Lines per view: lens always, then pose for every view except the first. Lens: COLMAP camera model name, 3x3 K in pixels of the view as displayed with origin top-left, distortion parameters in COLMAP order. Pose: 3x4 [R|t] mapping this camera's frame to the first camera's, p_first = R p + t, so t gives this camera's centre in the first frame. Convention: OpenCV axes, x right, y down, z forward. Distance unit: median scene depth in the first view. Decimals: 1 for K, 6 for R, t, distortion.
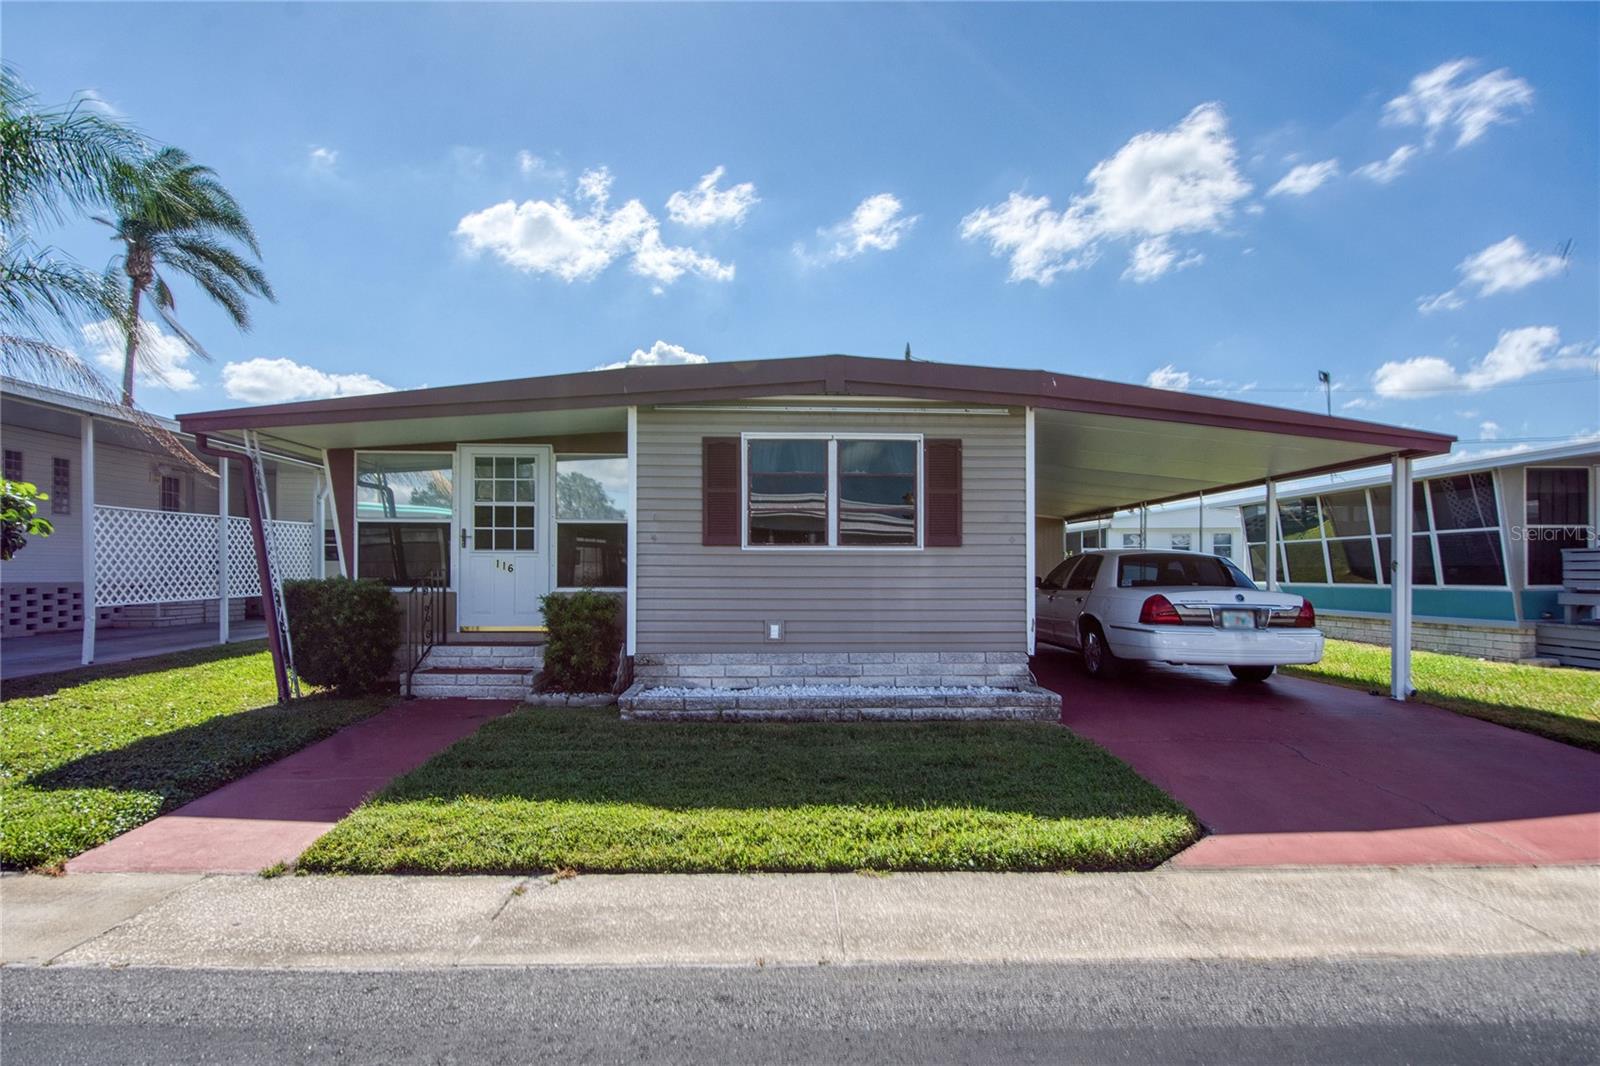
lens RADIAL K [[838.6, 0, 779.8], [0, 838.6, 571.0], [0, 0, 1]] dist [-0.004317, -0.007374]
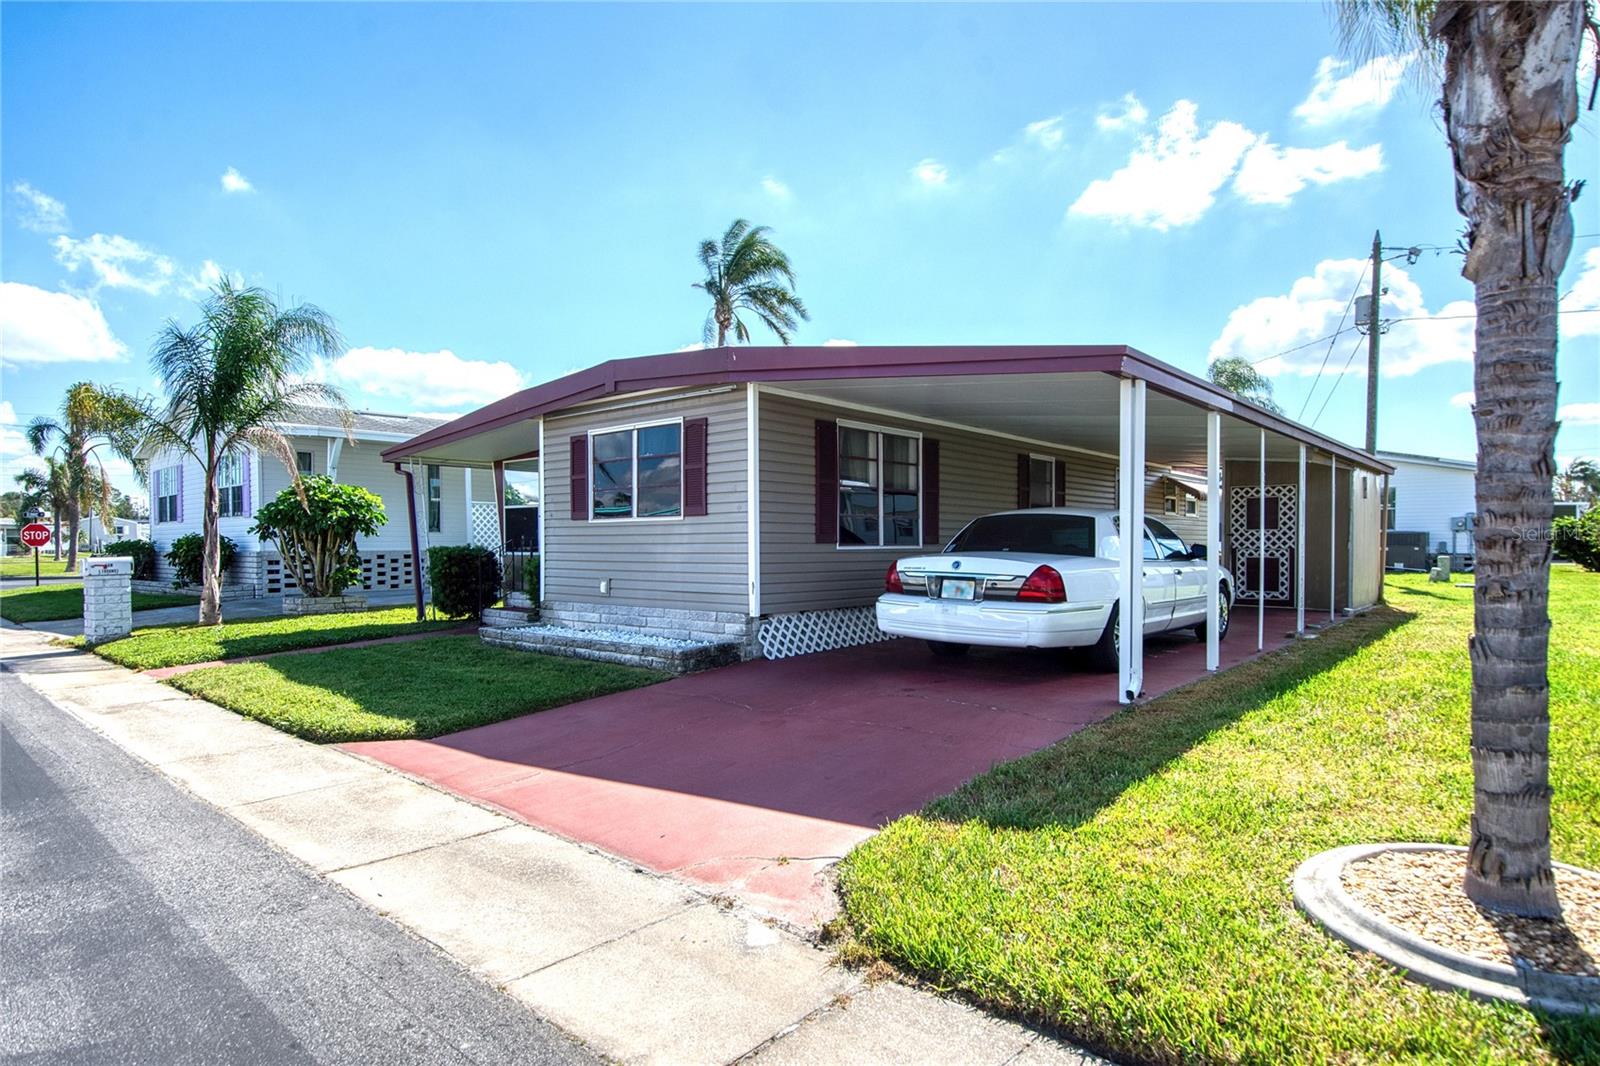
lens RADIAL K [[870.2, 0, 809.4], [0, 870.2, 549.0], [0, 0, 1]] dist [-0.017205, 0.001080]
pose [[0.742620, -0.001896, -0.669710, 1.083441], [0.007346, 0.999959, 0.005314, 0.010594], [0.669672, -0.008867, 0.742604, 0.239604]]
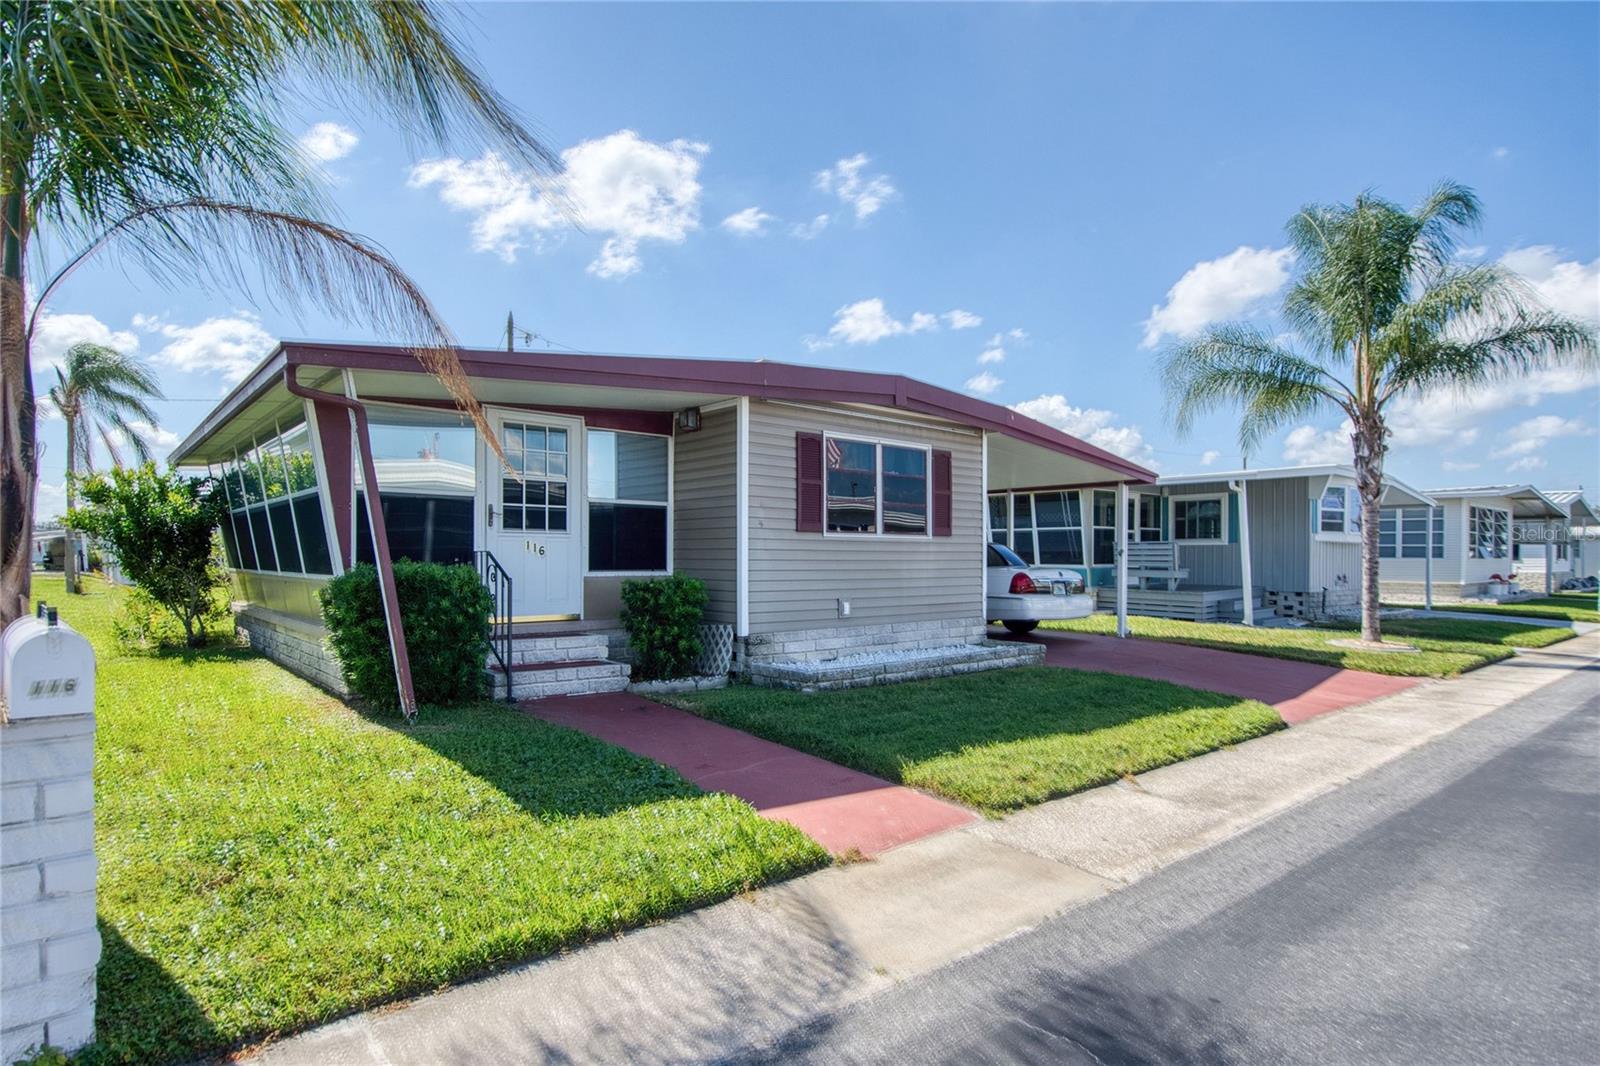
lens RADIAL K [[868.8, 0, 793.5], [0, 868.8, 548.8], [0, 0, 1]] dist [-0.007225, -0.000083]
pose [[0.780729, 0.007326, 0.624827, -0.794062], [-0.004061, 0.999970, -0.006650, -0.000450], [-0.624857, 0.002655, 0.780735, 0.120639]]
